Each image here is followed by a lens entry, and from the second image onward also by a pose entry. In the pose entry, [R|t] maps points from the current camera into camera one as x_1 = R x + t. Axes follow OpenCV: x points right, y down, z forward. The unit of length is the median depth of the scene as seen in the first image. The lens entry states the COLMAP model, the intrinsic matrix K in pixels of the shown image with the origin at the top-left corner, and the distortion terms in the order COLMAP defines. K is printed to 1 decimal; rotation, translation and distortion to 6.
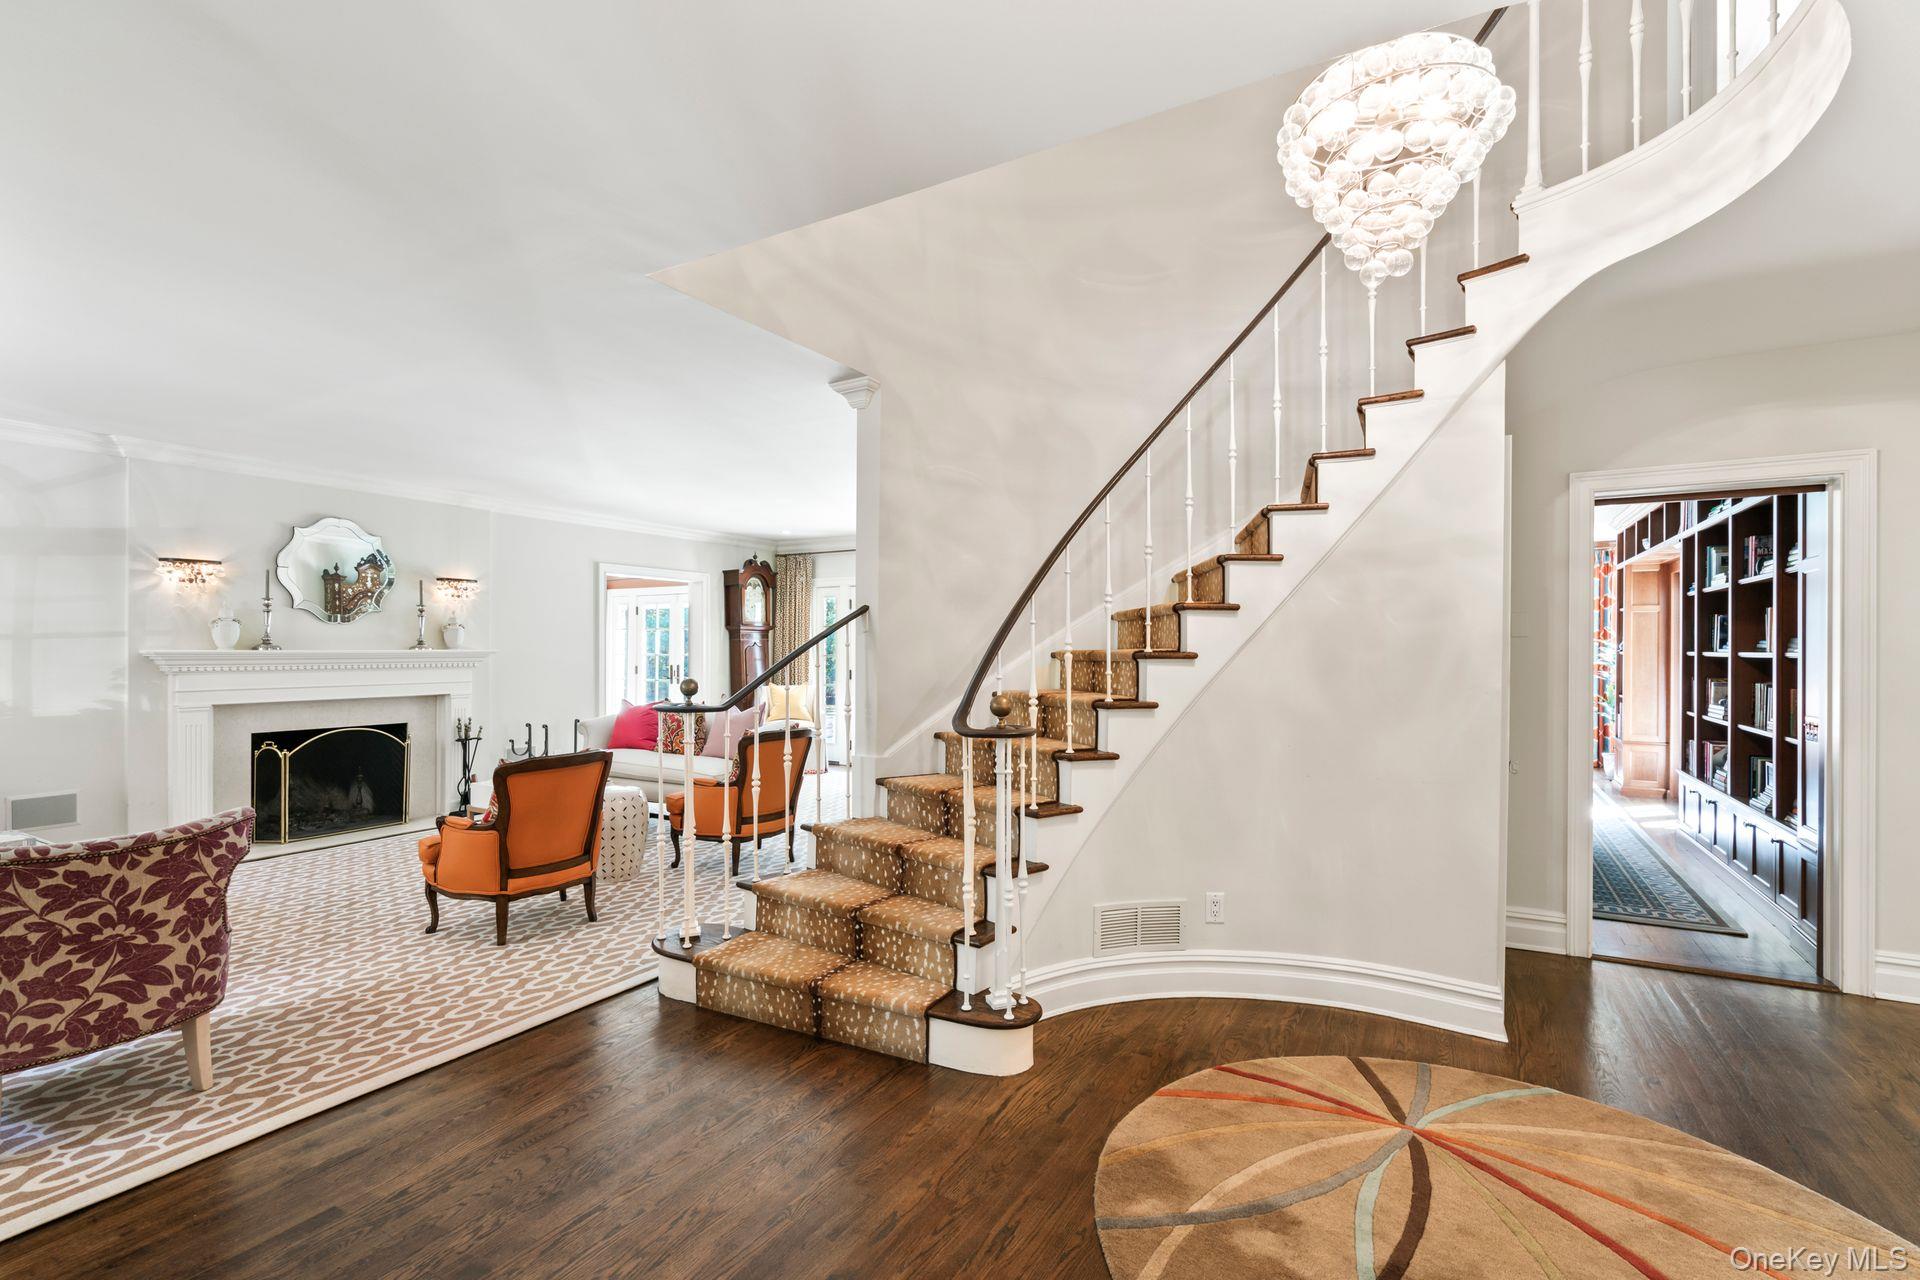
lens RADIAL K [[853.8, 0, 967.8], [0, 853.8, 643.5], [0, 0, 1]] dist [-0.000244, 0.001450]
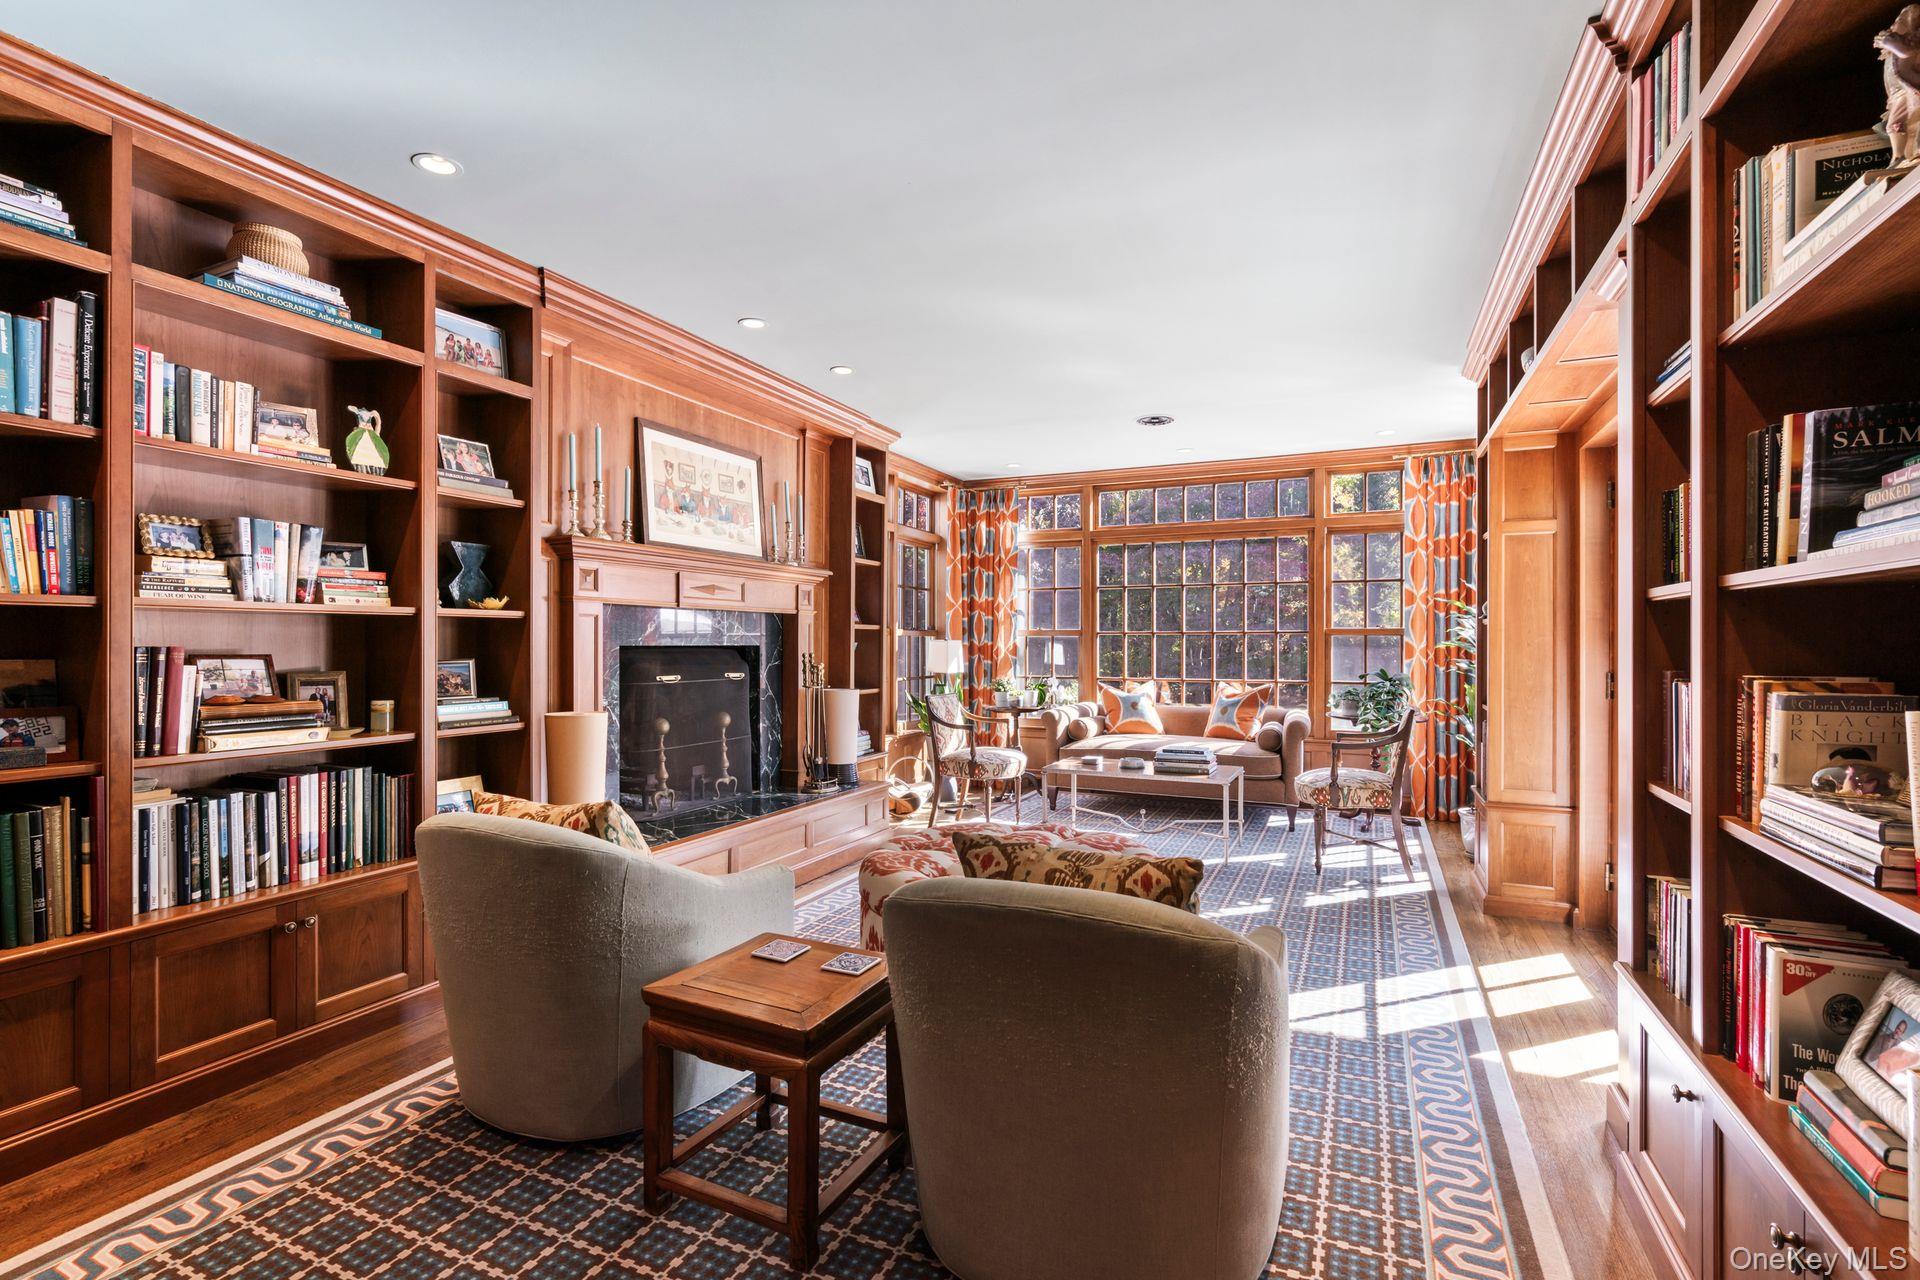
lens RADIAL K [[853.8, 0, 967.8], [0, 853.8, 643.5], [0, 0, 1]] dist [-0.000244, 0.001450]
pose [[0.996487, -0.007932, 0.083366, 0.435491], [0.007421, 0.999952, 0.006436, 0.019287], [-0.083413, -0.005794, 0.996498, 0.544282]]
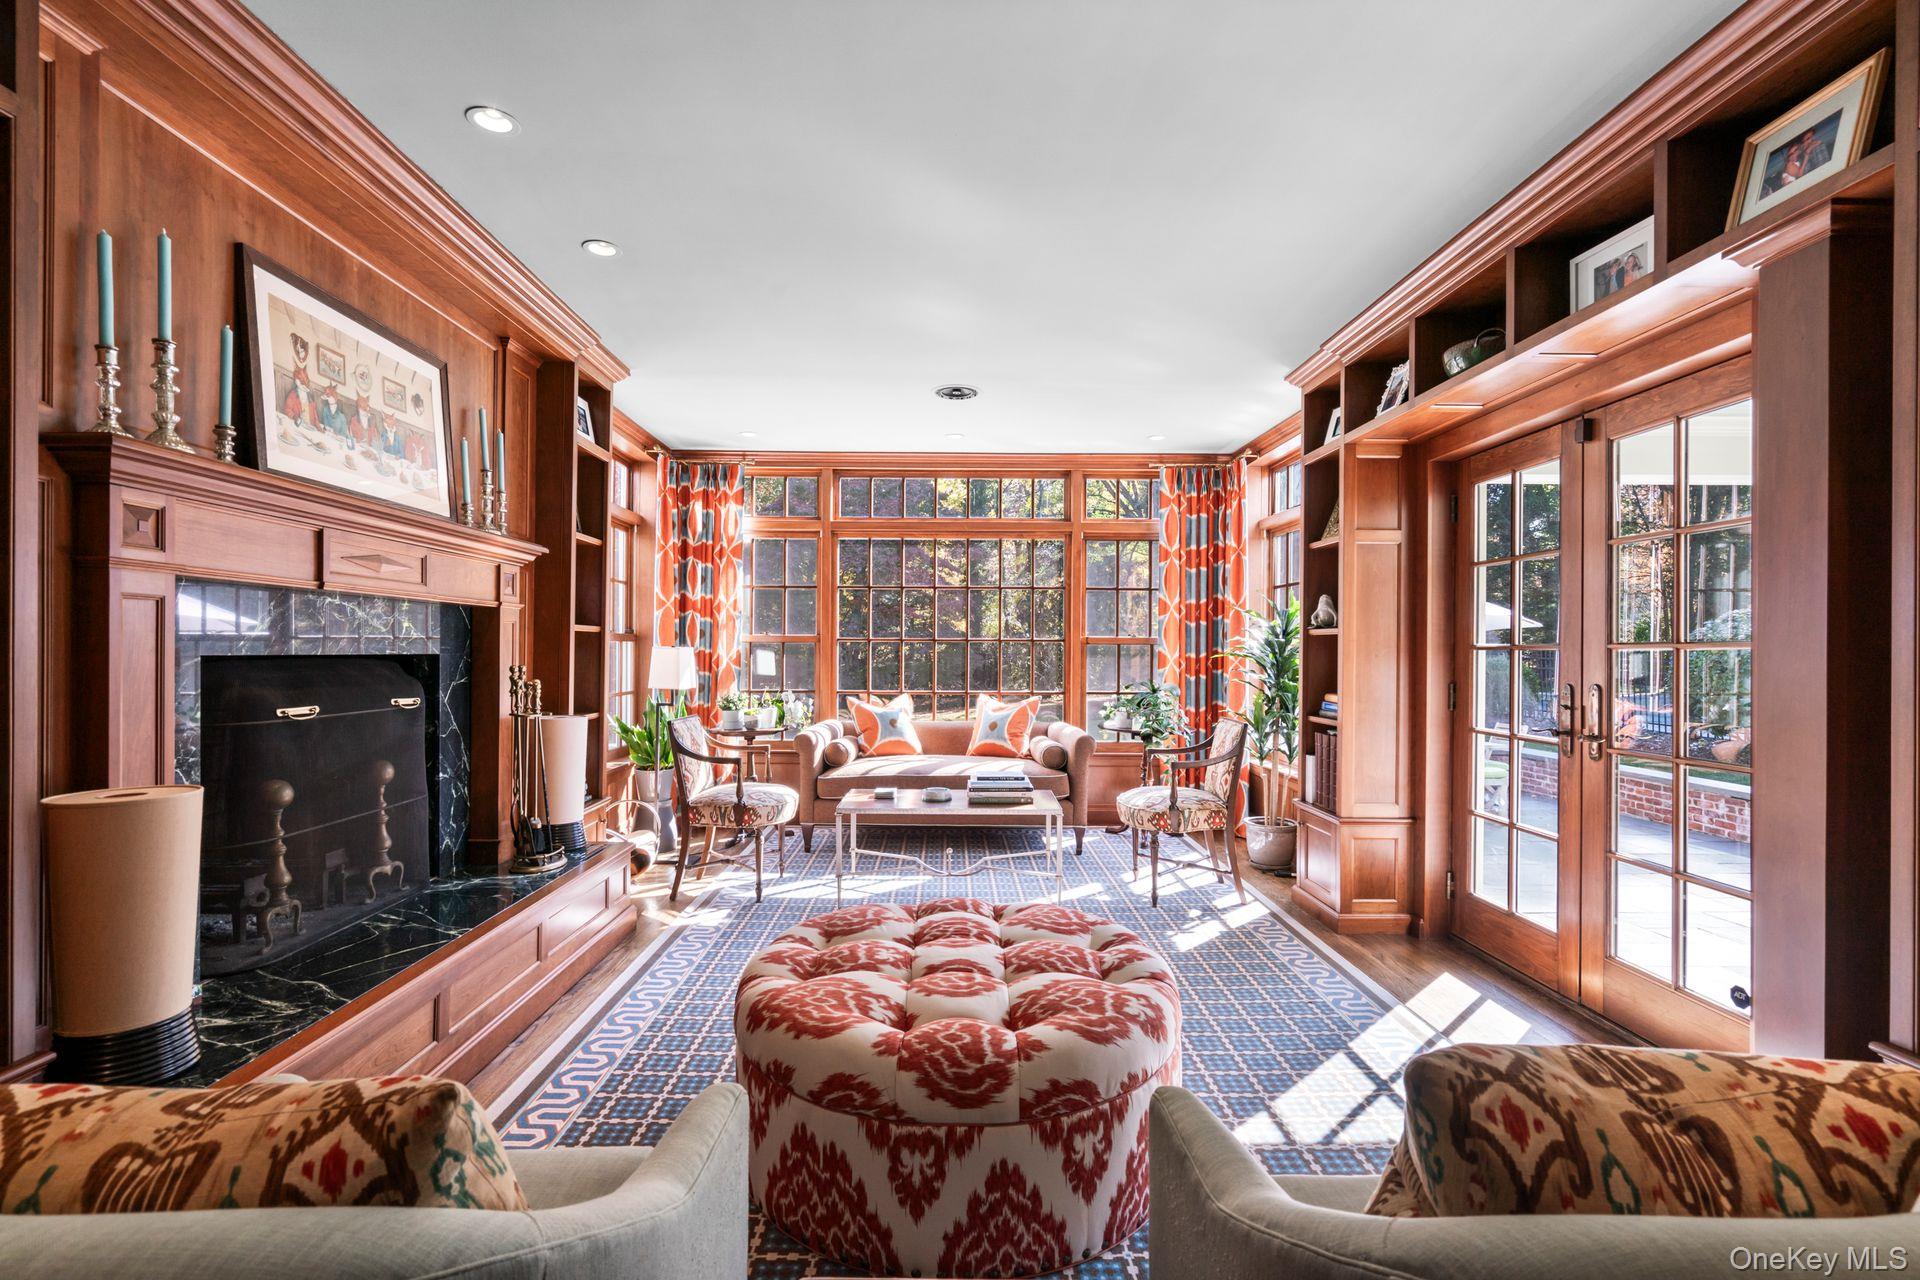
lens RADIAL K [[855.9, 0, 949.7], [0, 855.9, 652.8], [0, 0, 1]] dist [-0.001528, 0.001714]
pose [[0.872661, -0.005495, 0.488295, 0.352689], [0.000295, 0.999942, 0.010725, 0.018669], [-0.488326, -0.009215, 0.872613, 0.697841]]
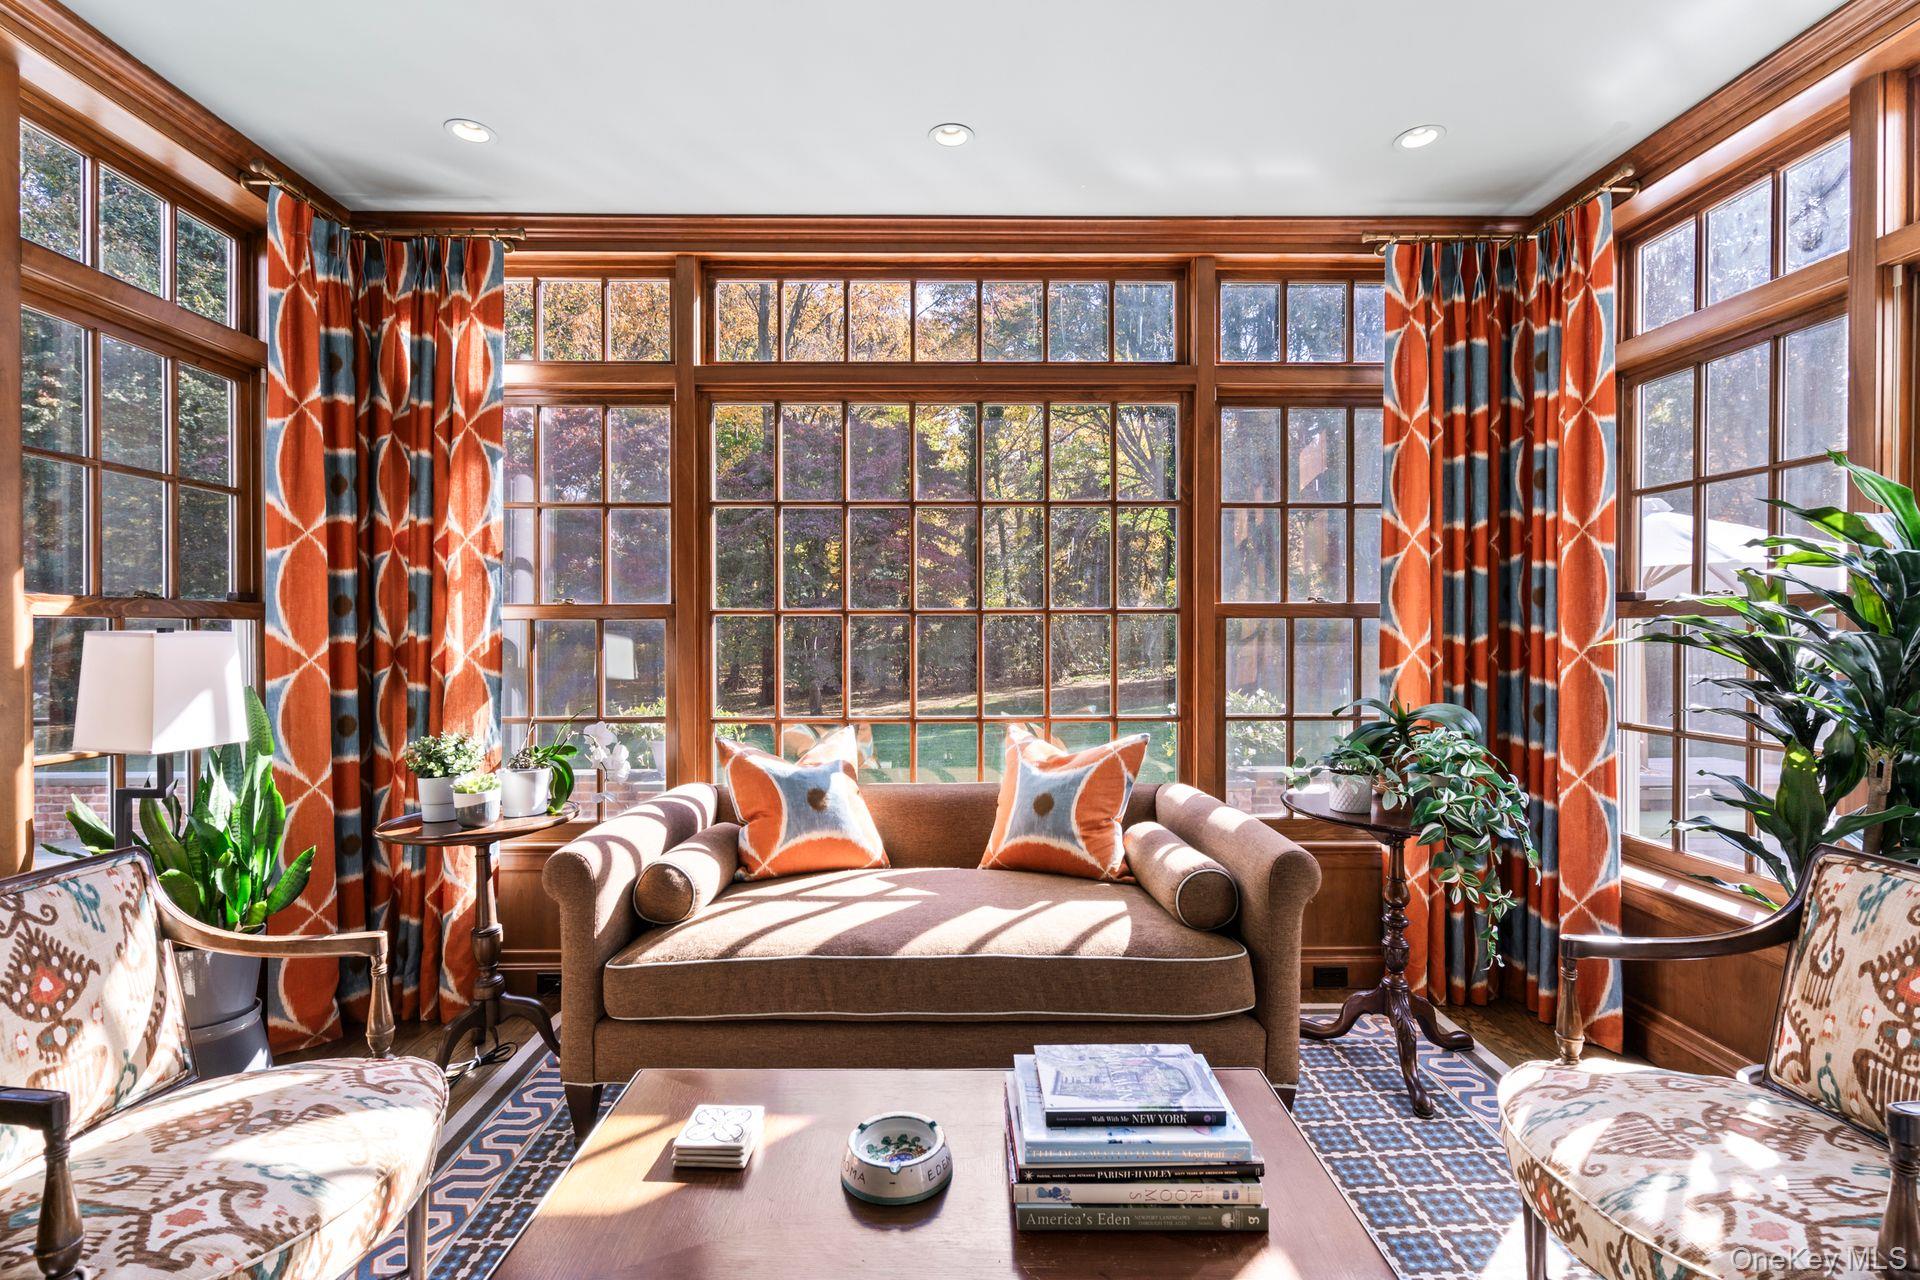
lens RADIAL K [[868.2, 0, 953.0], [0, 868.2, 633.0], [0, 0, 1]] dist [0.000444, 0.000327]
pose [[0.864730, -0.013392, 0.502058, 0.546416], [0.007200, 0.999872, 0.014269, 0.019660], [-0.502185, -0.008724, 0.864716, 1.047365]]
